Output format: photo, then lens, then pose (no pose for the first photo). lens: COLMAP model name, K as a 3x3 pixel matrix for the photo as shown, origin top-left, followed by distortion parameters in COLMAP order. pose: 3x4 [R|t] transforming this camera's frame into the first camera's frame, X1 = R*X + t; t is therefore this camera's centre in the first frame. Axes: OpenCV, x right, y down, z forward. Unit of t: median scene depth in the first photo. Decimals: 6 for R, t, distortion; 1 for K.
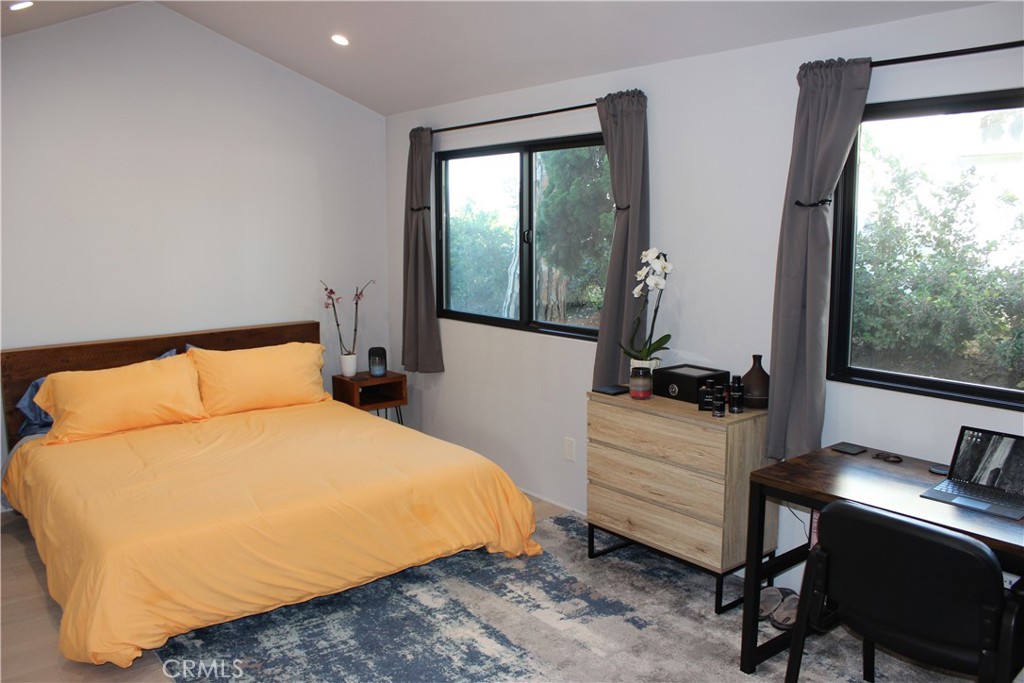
lens RADIAL K [[838.1, 0, 512.0], [0, 838.1, 341.5], [0, 0, 1]] dist [-0.212639, 0.216780]
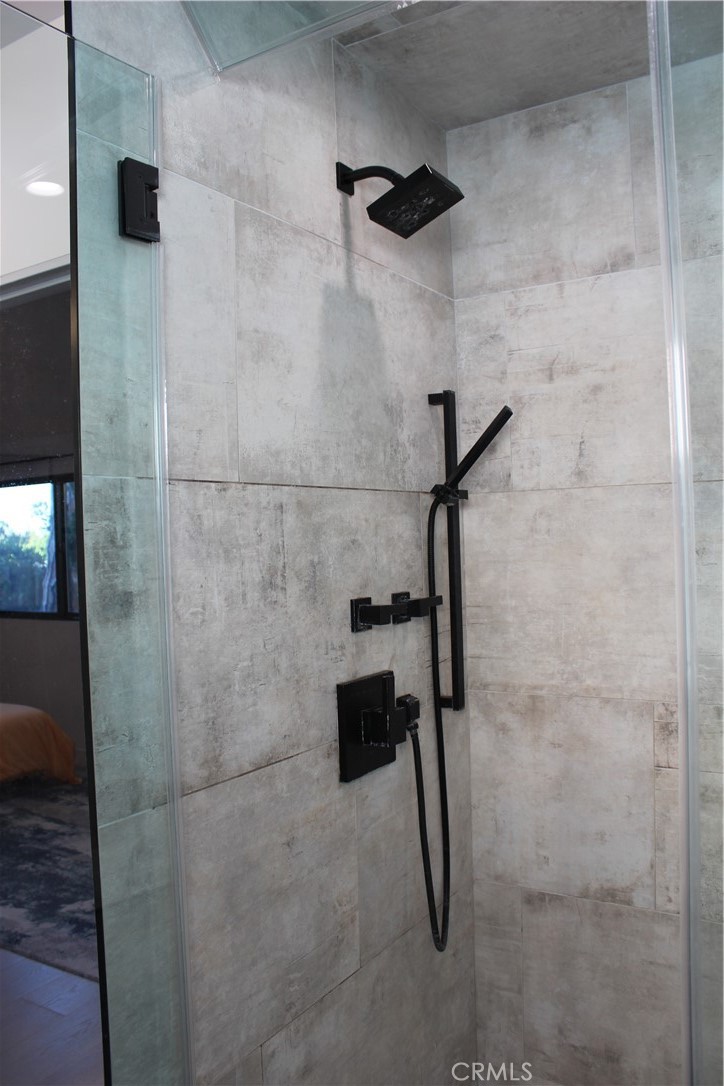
lens RADIAL K [[888.8, 0, 362.0], [0, 888.8, 543.0], [0, 0, 1]] dist [-0.212639, 0.216780]
pose [[0.936012, -0.035585, 0.350164, -0.020174], [0.085370, 0.988121, -0.127785, 0.113384], [-0.341457, 0.149501, 0.927931, -0.568637]]
